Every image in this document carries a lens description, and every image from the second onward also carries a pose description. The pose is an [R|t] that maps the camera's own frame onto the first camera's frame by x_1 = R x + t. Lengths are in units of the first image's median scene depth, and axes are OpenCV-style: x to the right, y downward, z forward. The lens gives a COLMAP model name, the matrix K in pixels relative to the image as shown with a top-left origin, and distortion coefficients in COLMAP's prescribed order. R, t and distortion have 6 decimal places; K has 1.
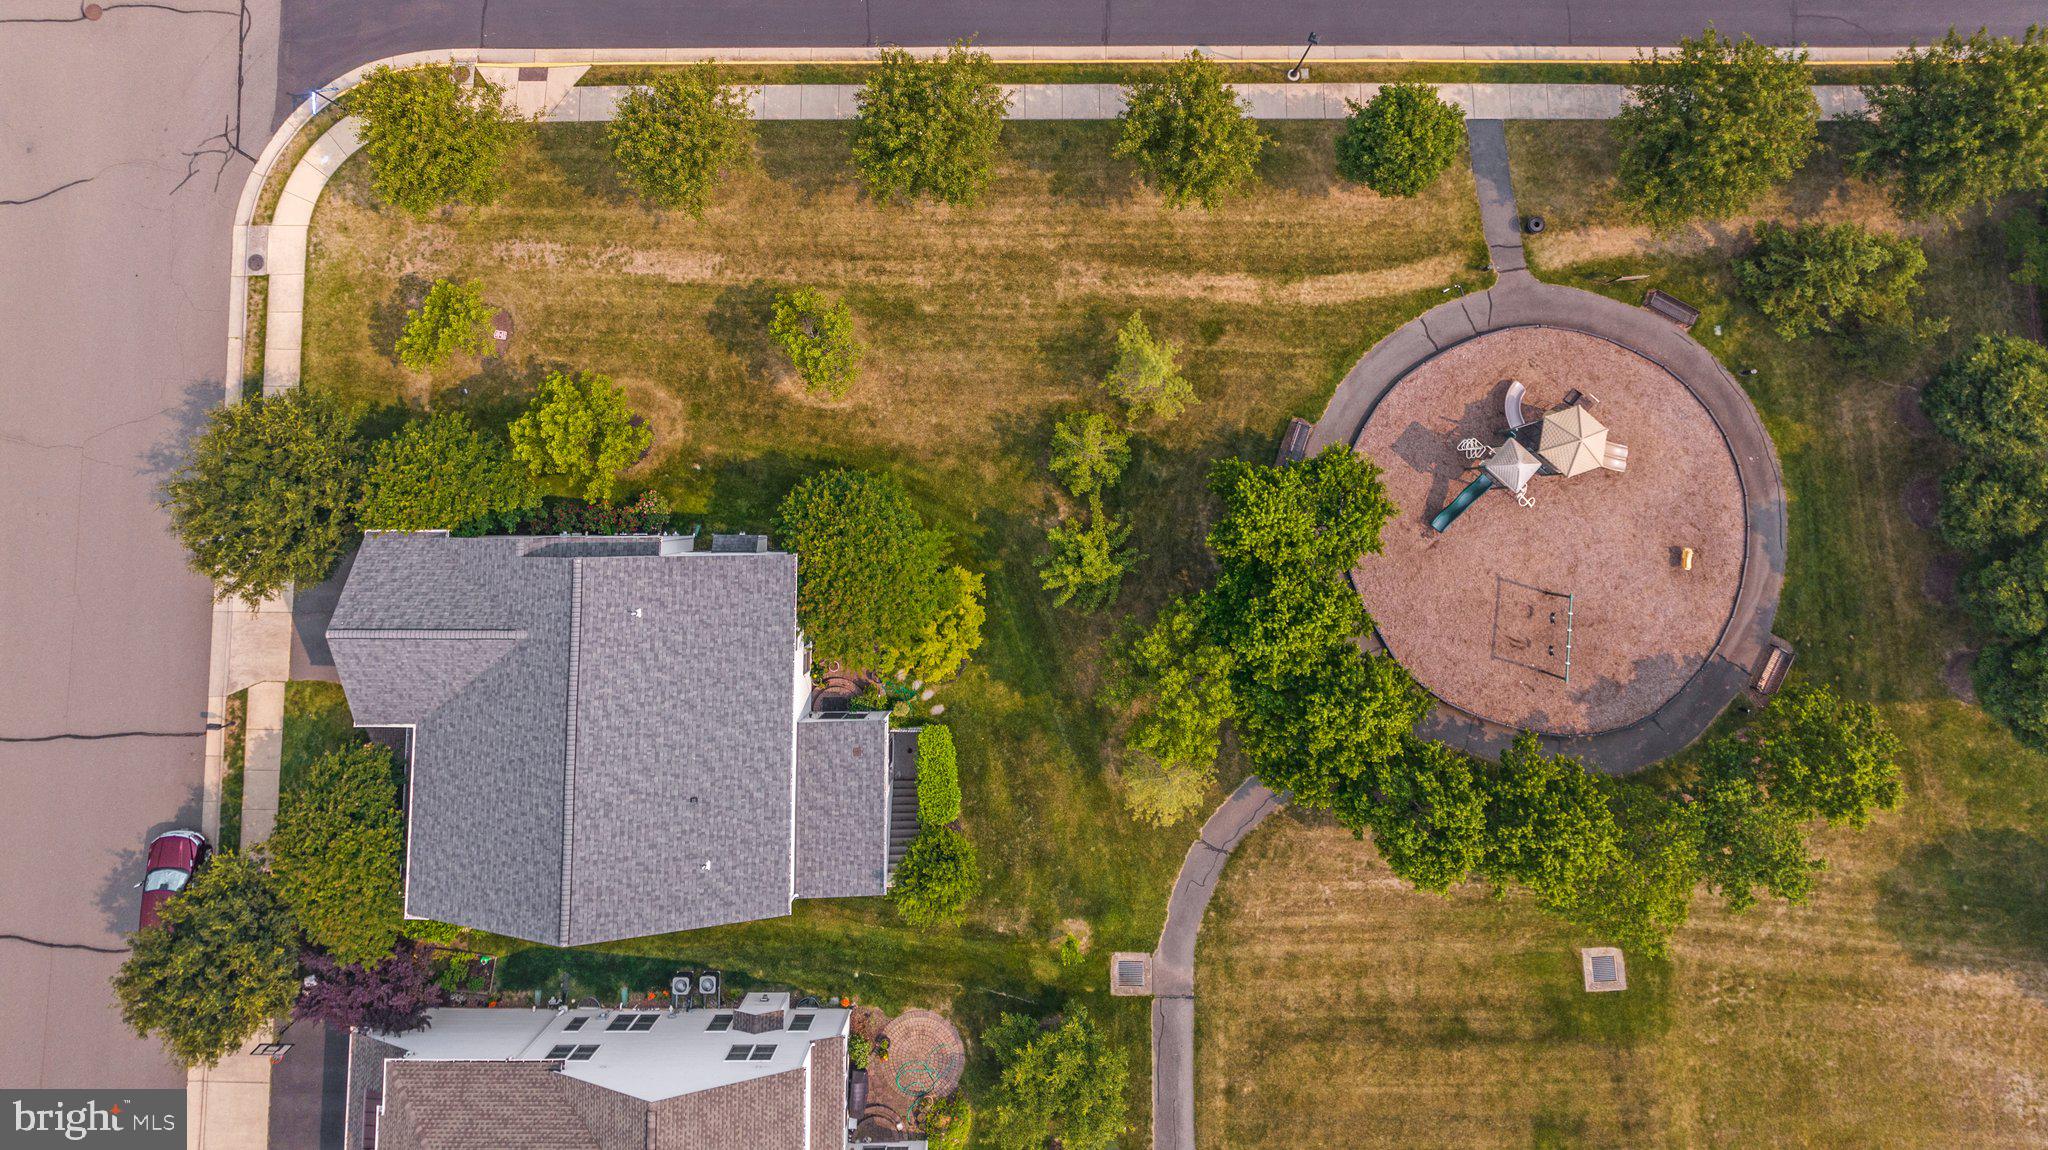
lens RADIAL K [[1438.2, 0, 1024.0], [0, 1438.2, 575.0], [0, 0, 1]] dist [-0.024528, 0.007616]
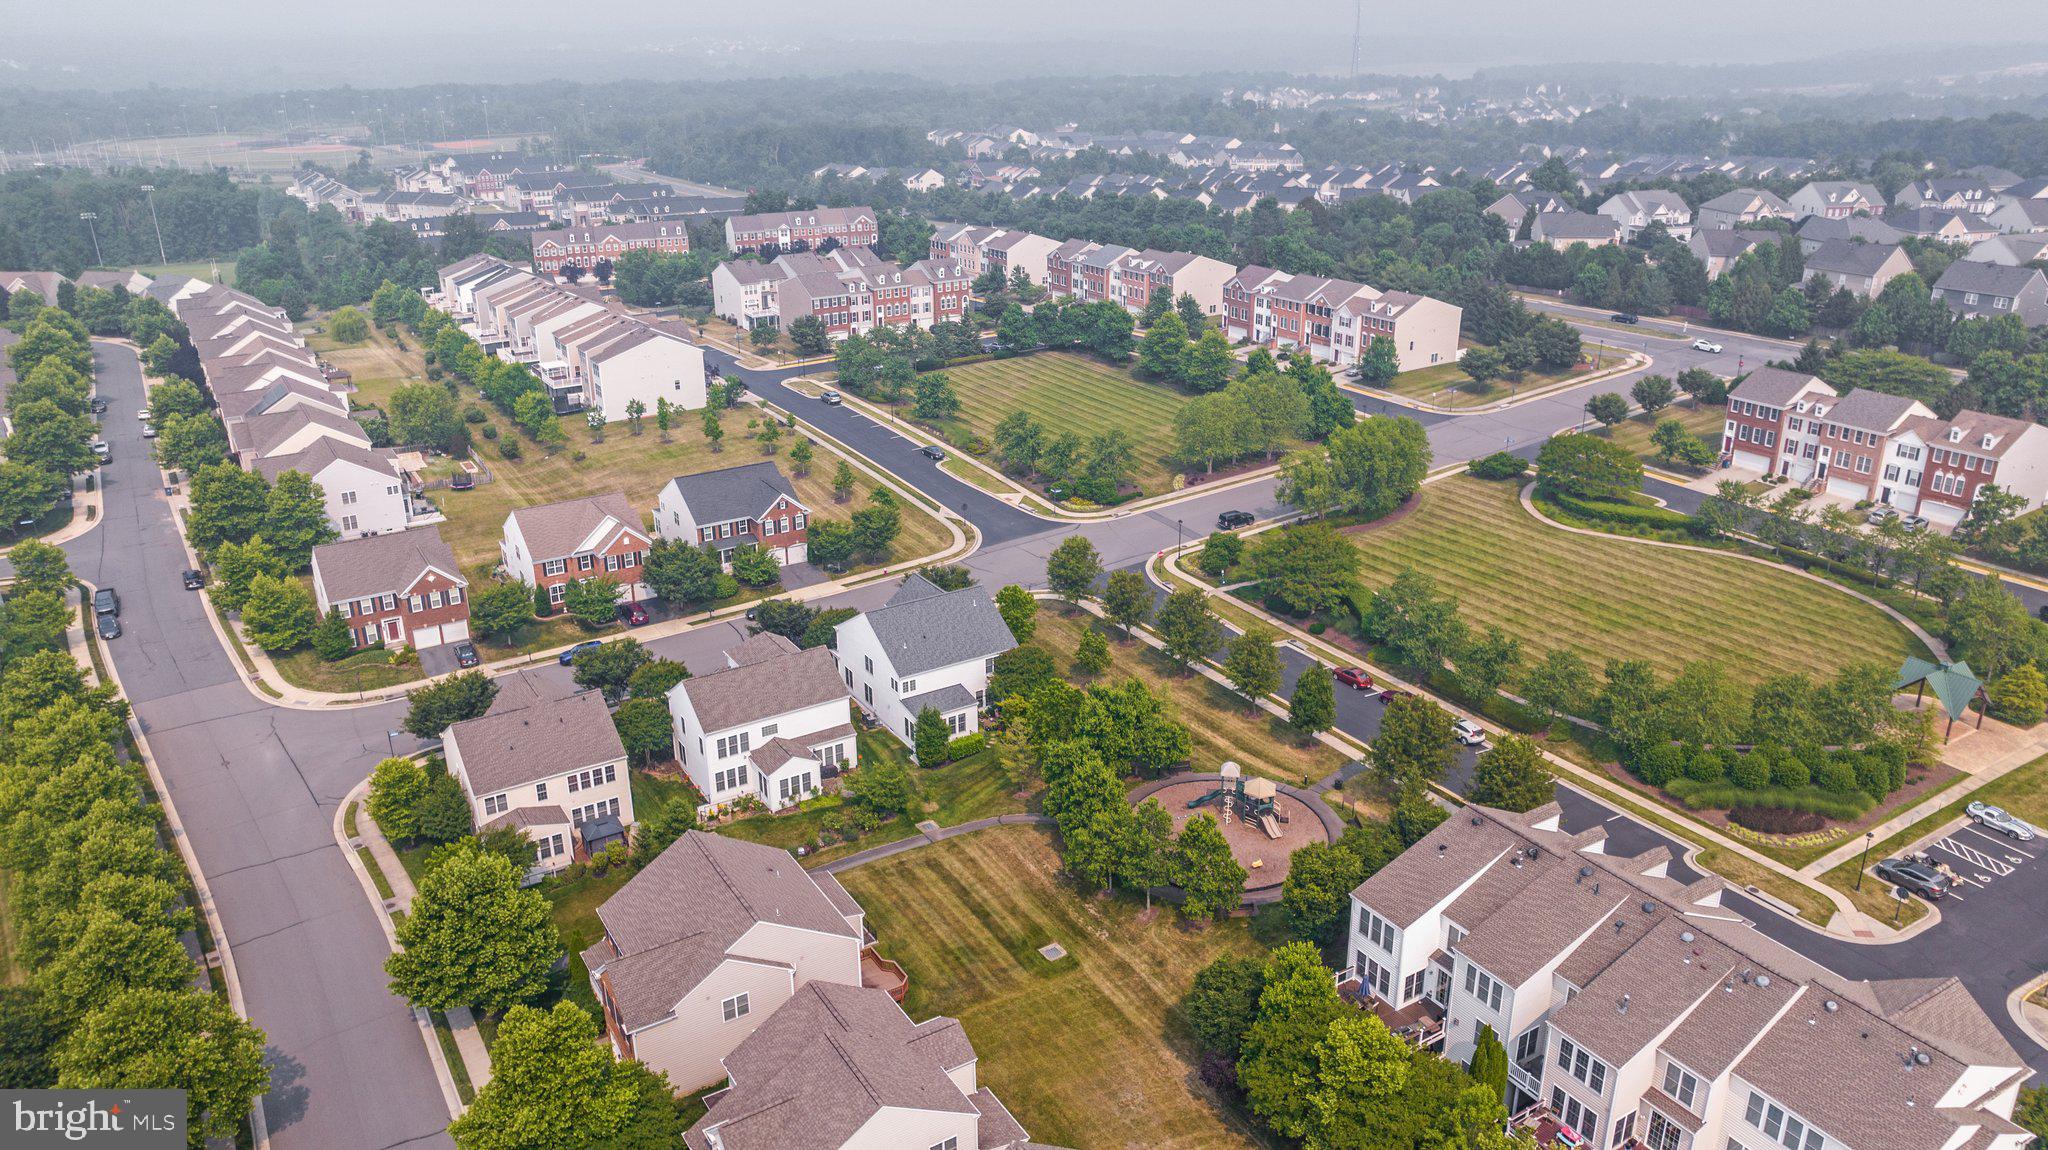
lens RADIAL K [[1438.2, 0, 1024.0], [0, 1438.2, 575.0], [0, 0, 1]] dist [-0.024528, 0.007616]
pose [[0.523139, 0.296374, -0.799054, 1.678318], [-0.843141, 0.316671, -0.434548, 0.936528], [0.124249, 0.901045, 0.415548, -0.185135]]
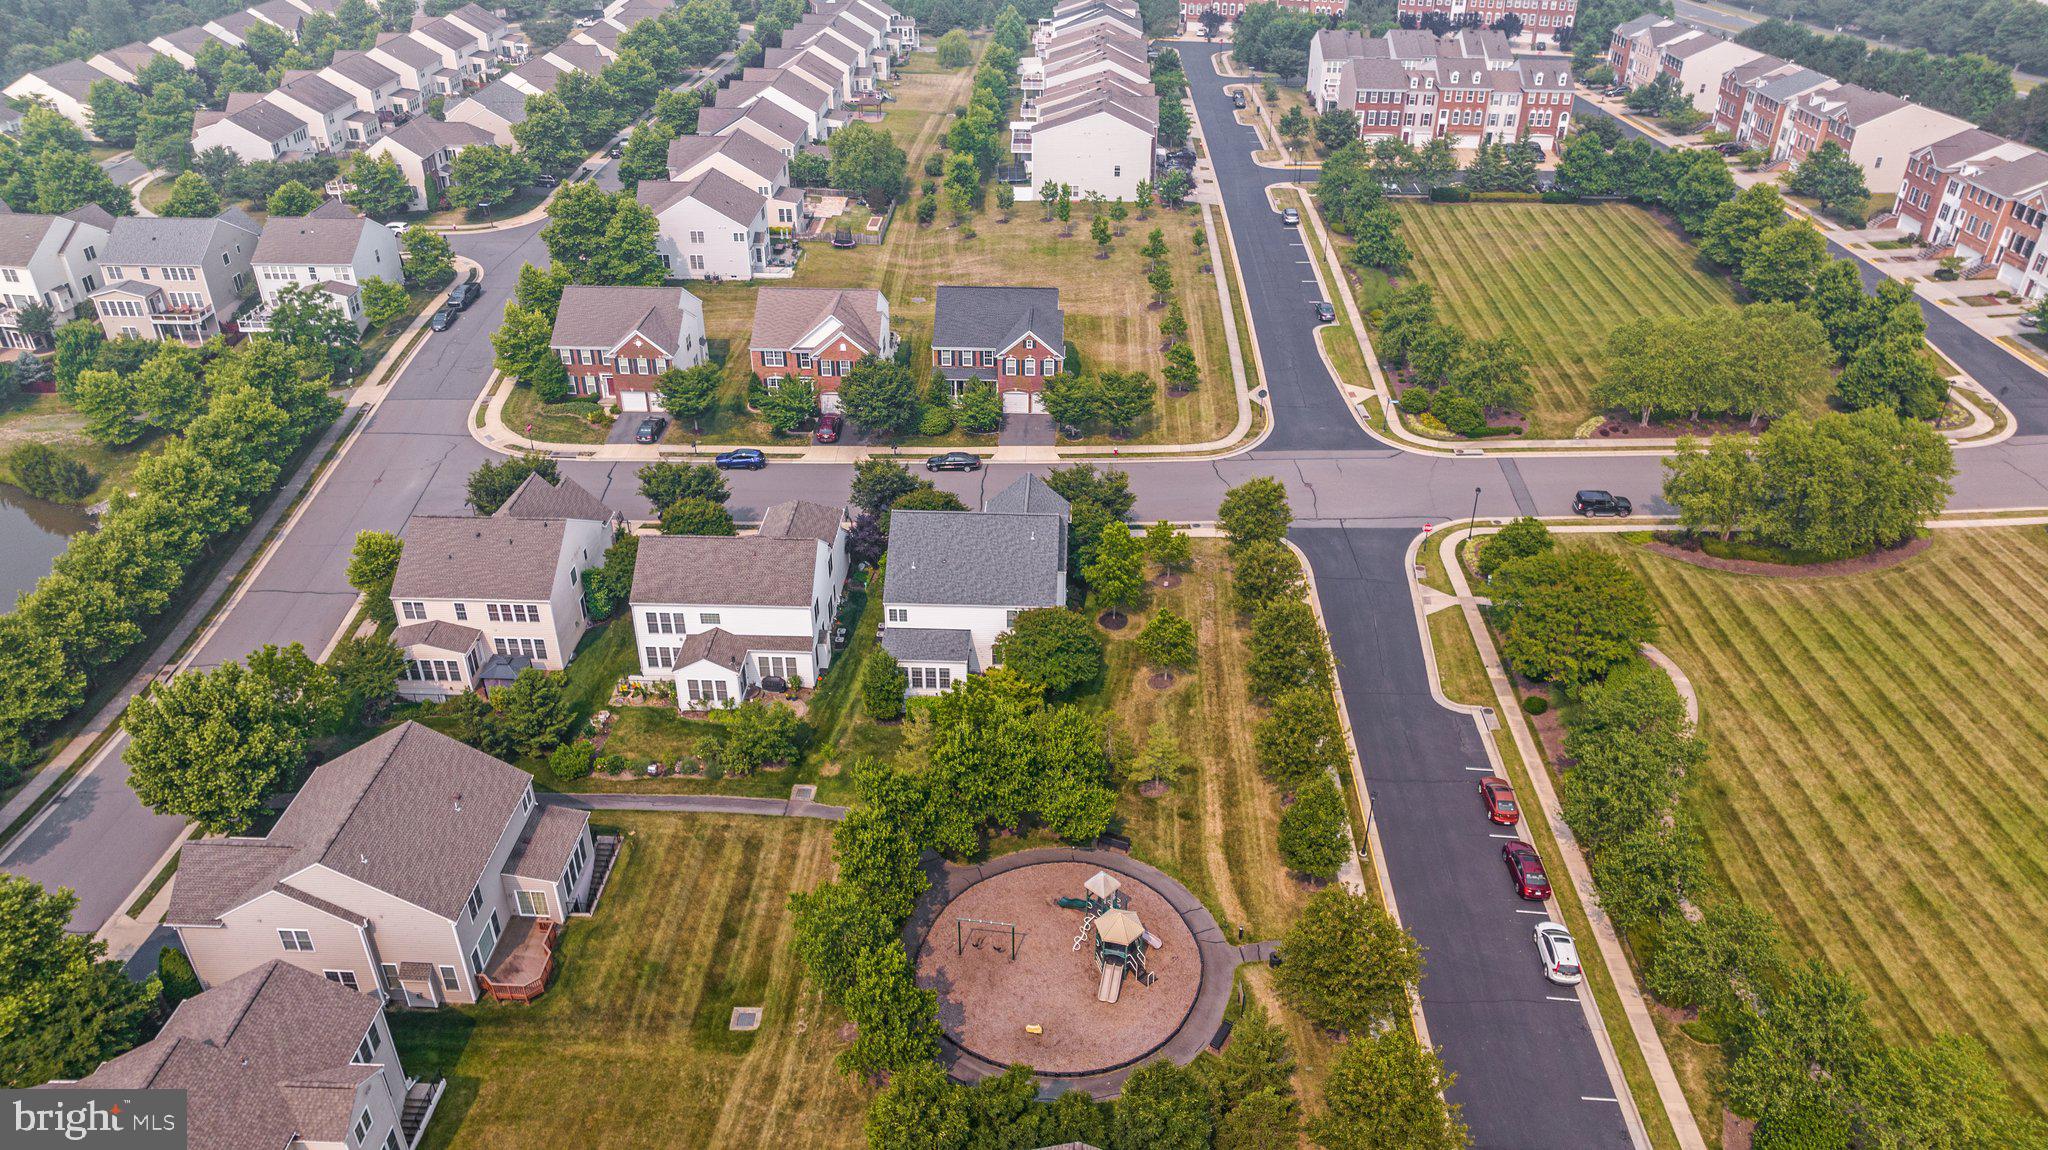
lens RADIAL K [[1438.2, 0, 1024.0], [0, 1438.2, 575.0], [0, 0, 1]] dist [-0.024528, 0.007616]
pose [[-0.044235, 0.503319, -0.862967, 1.383303], [-0.991348, 0.084742, 0.100241, -0.174833], [0.123583, 0.859935, 0.495216, -0.045292]]
